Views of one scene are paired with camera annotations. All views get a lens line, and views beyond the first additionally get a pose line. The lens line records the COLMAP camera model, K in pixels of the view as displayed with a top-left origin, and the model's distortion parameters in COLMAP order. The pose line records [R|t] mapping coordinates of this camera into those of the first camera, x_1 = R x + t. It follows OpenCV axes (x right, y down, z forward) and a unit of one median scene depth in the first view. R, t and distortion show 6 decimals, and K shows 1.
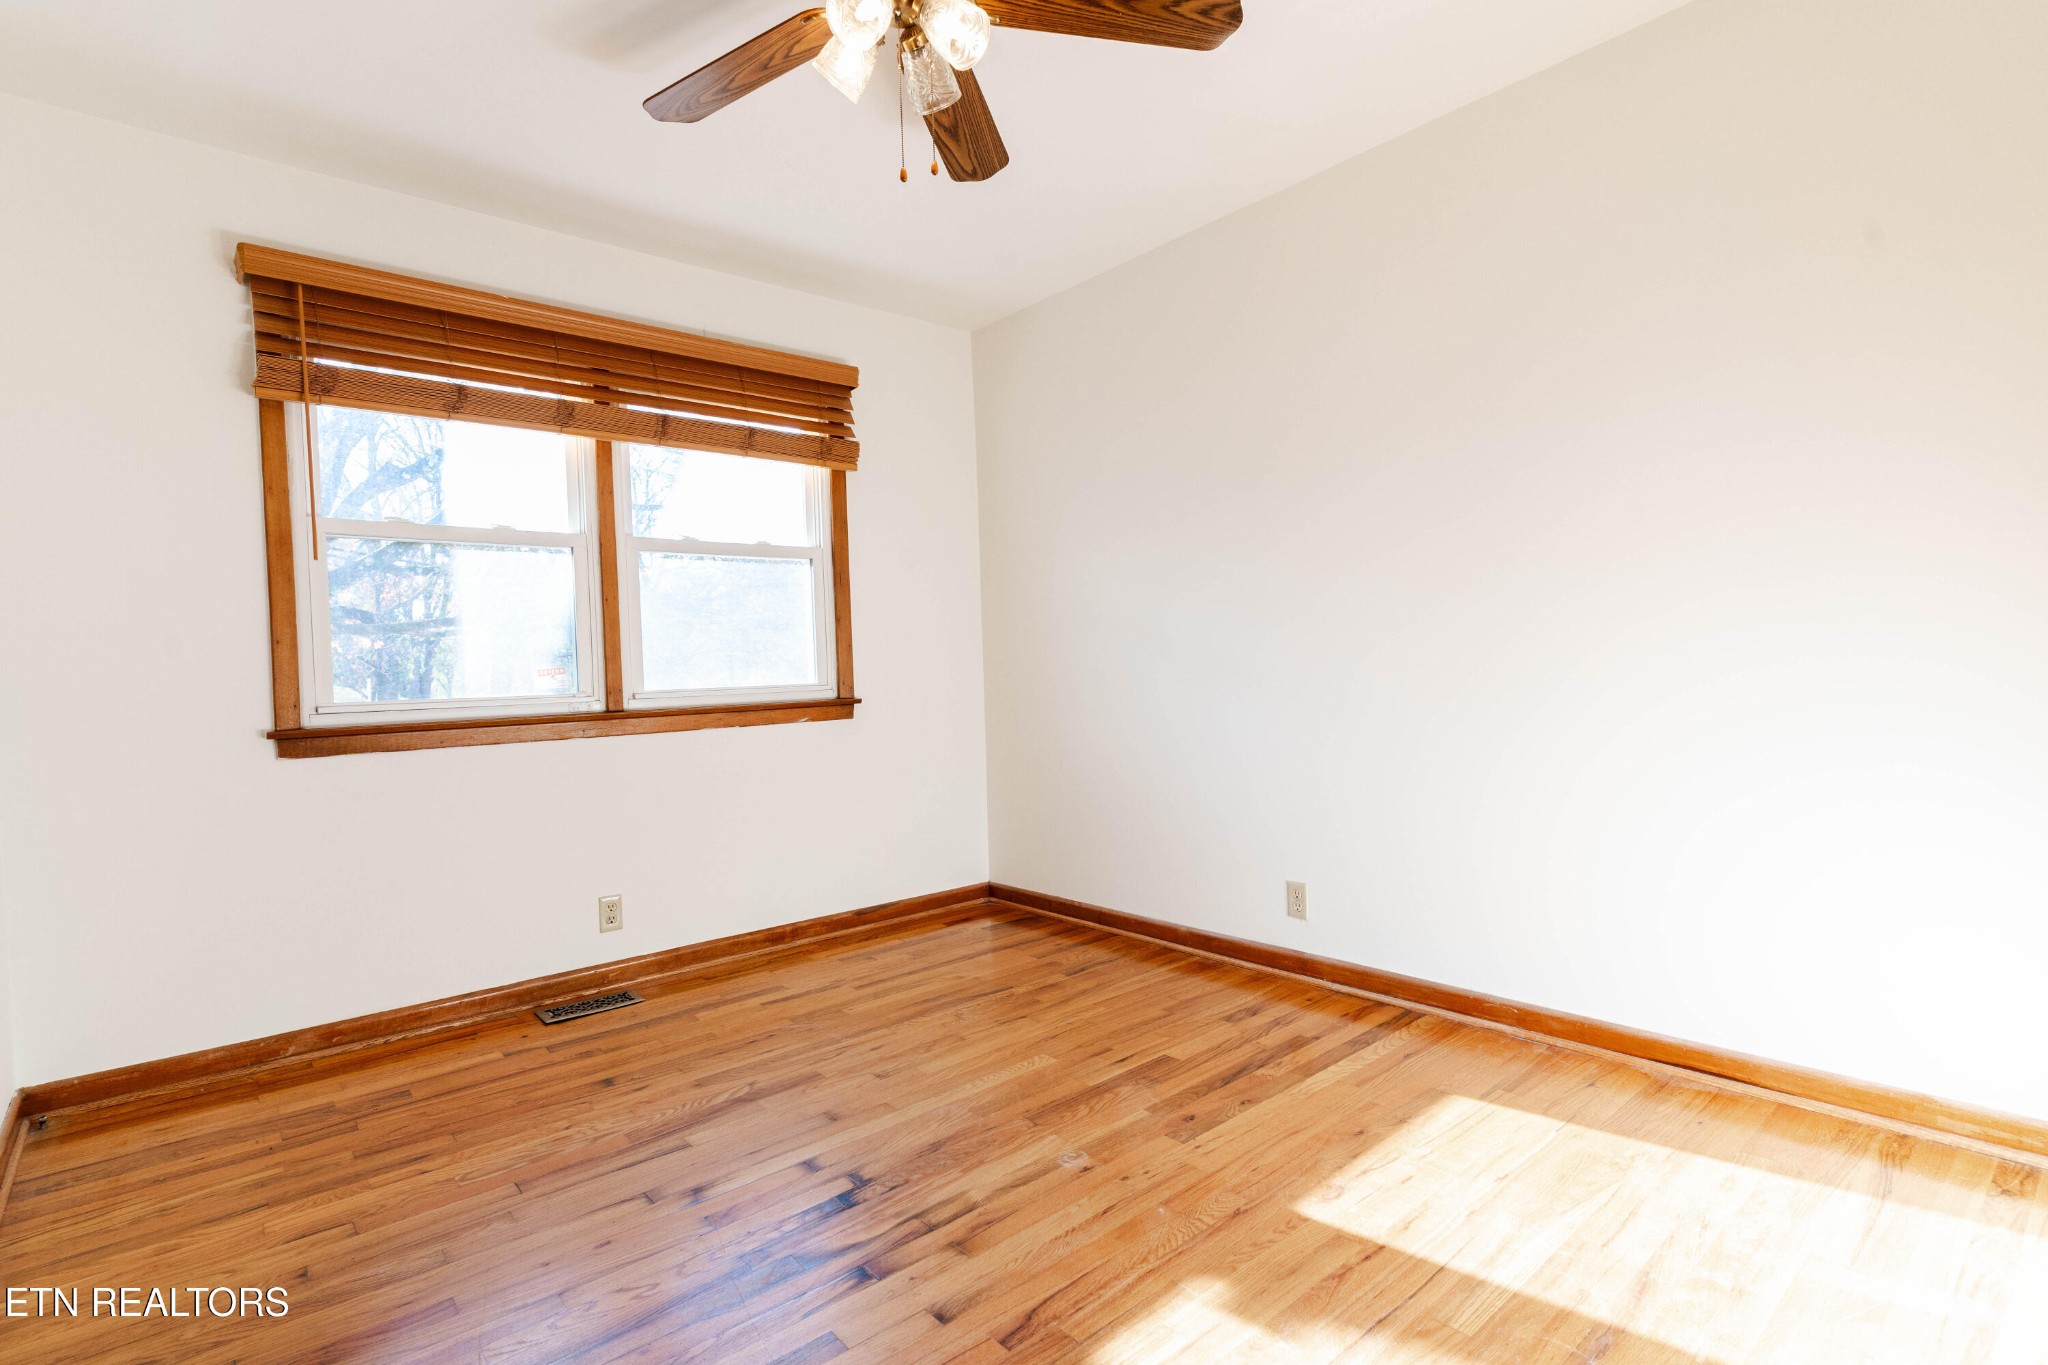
lens RADIAL K [[1017.1, 0, 1024.8], [0, 1017.1, 696.7], [0, 0, 1]] dist [-0.000181, 0.000390]
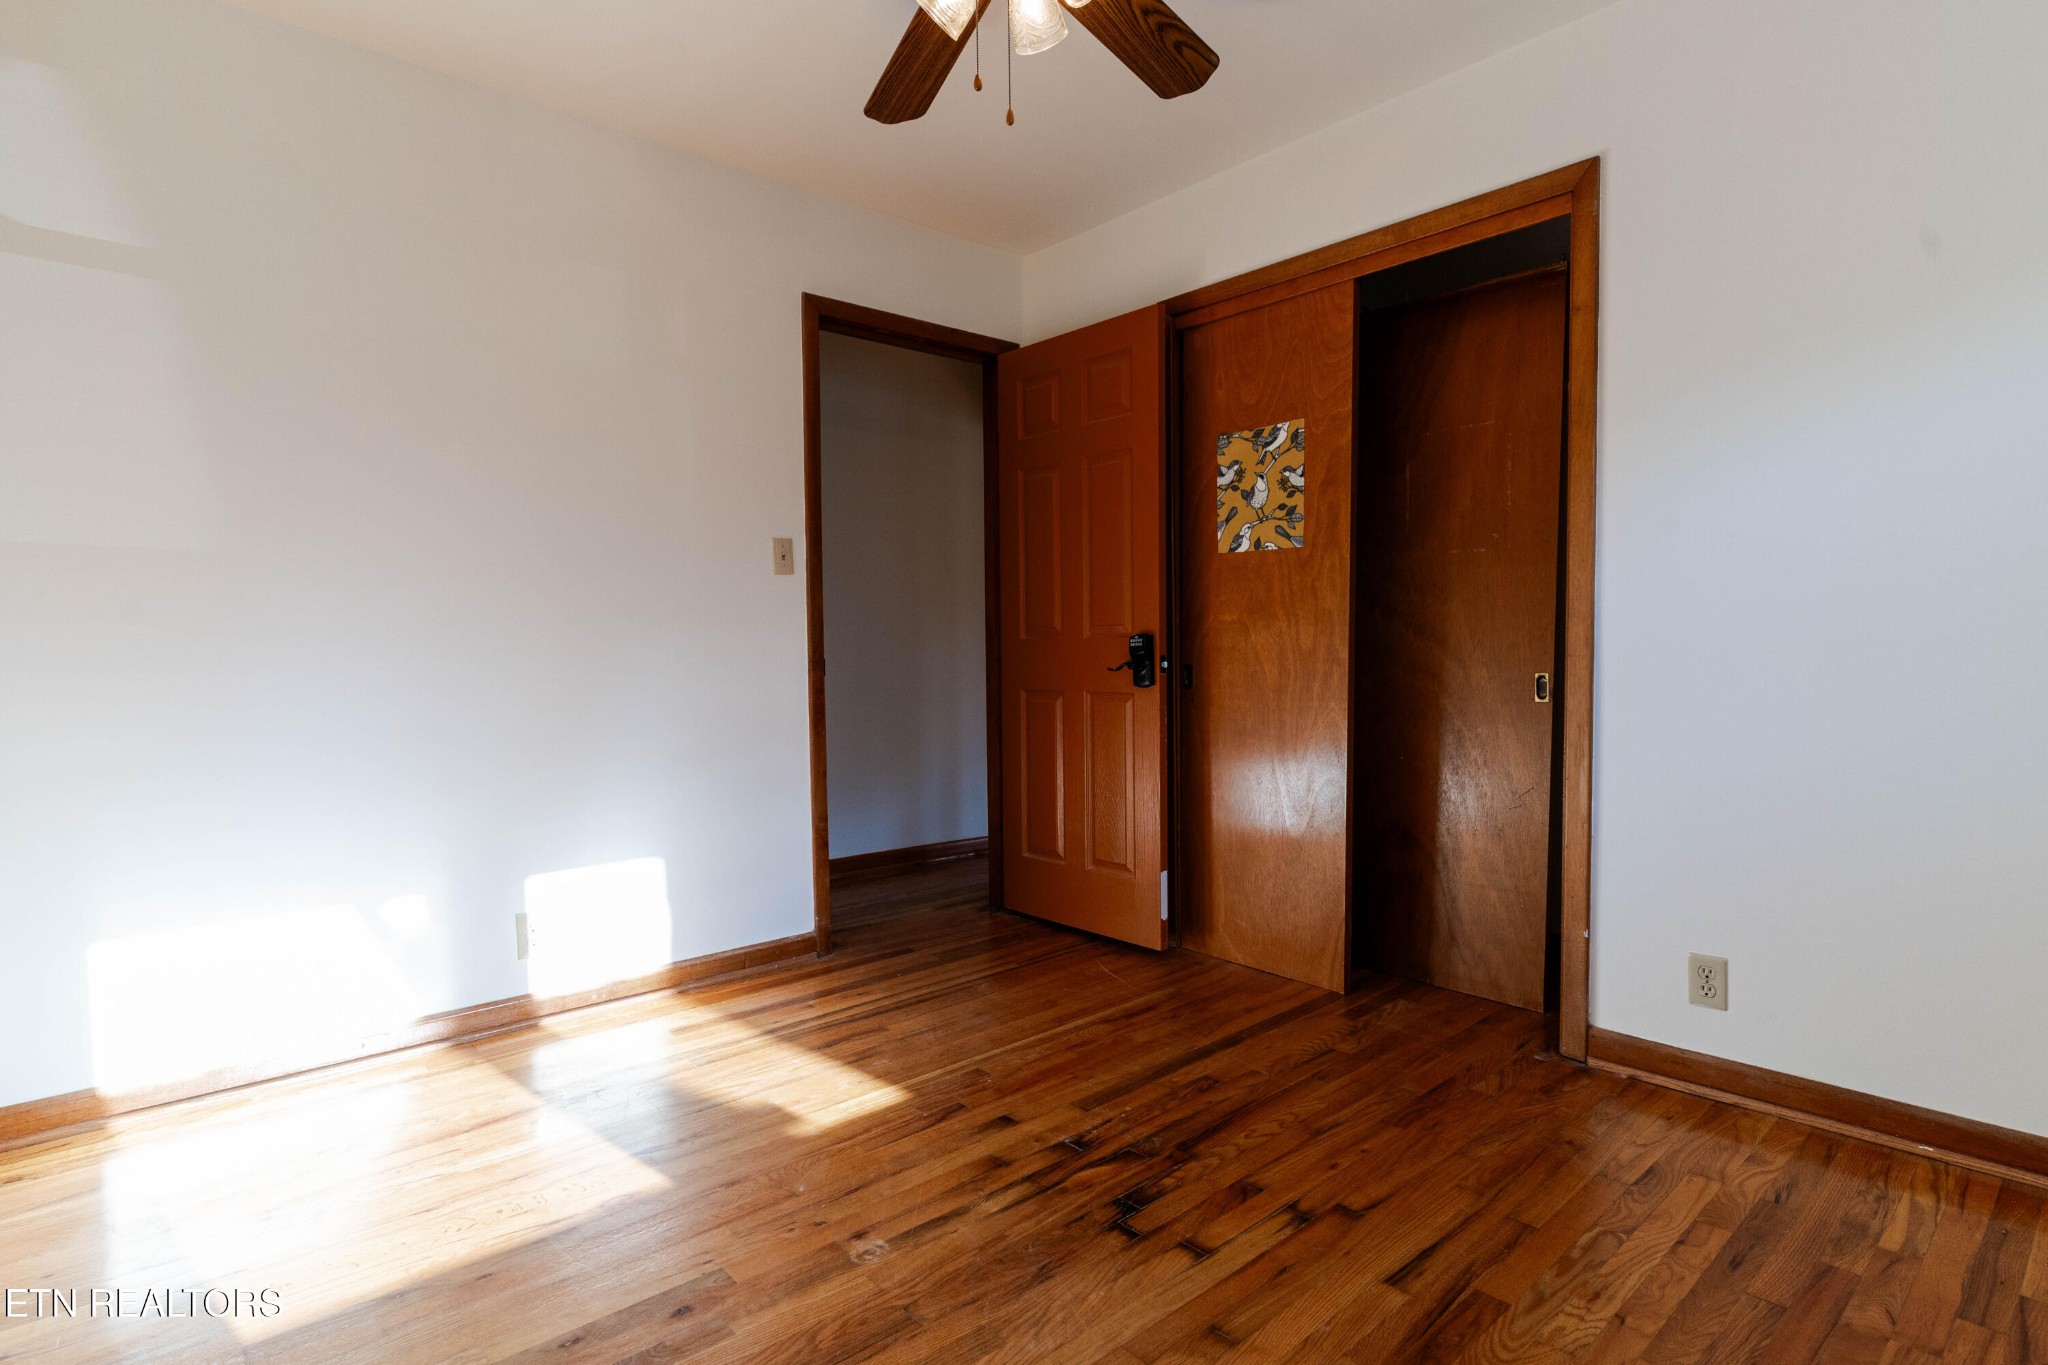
lens RADIAL K [[1017.1, 0, 1024.8], [0, 1017.1, 696.7], [0, 0, 1]] dist [-0.000181, 0.000390]
pose [[-0.998800, 0.046462, -0.015472, -0.087158], [0.045259, 0.996474, 0.070642, -0.039561], [0.018700, 0.069857, -0.997382, 1.840971]]
